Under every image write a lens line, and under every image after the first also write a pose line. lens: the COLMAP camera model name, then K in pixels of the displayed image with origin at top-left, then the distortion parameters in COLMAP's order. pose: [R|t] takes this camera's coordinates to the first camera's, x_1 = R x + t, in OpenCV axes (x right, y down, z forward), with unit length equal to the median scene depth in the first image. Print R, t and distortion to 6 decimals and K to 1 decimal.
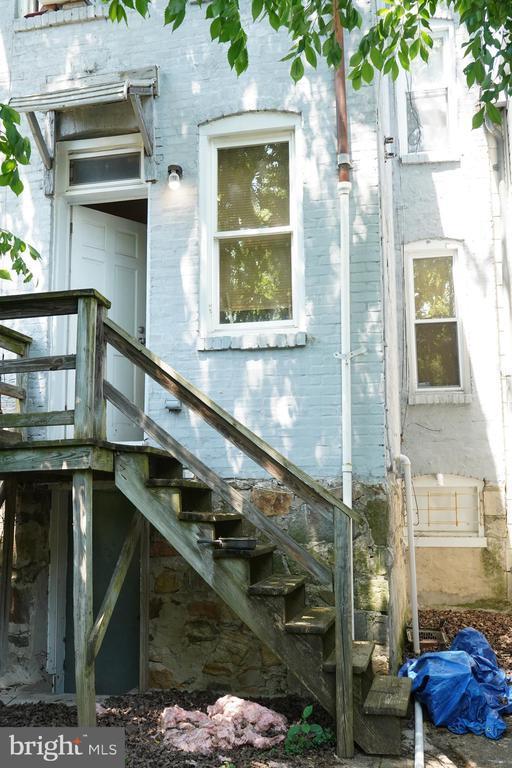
lens RADIAL K [[821.4, 0, 256.0], [0, 821.4, 384.0], [0, 0, 1]] dist [-0.000934, -0.001479]
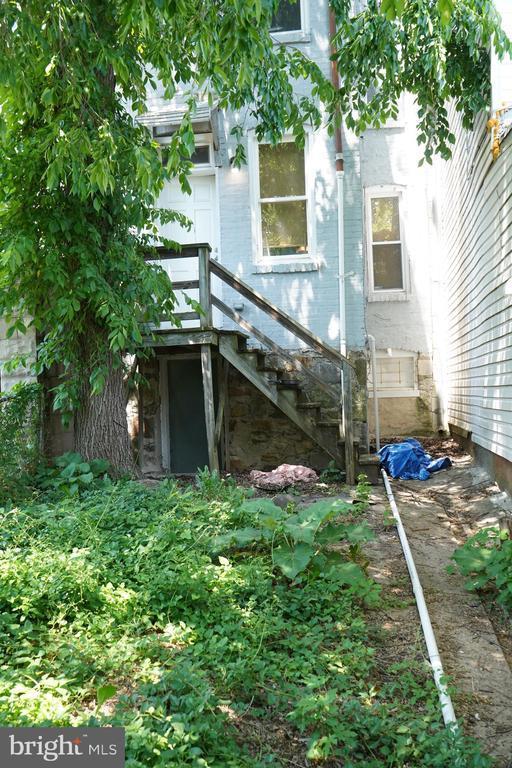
lens RADIAL K [[821.8, 0, 256.0], [0, 821.8, 384.0], [0, 0, 1]] dist [0.025341, 0.018916]
pose [[0.996497, -0.024267, 0.080036, -0.209079], [0.013652, 0.991342, 0.130594, -0.037752], [-0.082513, -0.129044, 0.988200, -0.700397]]
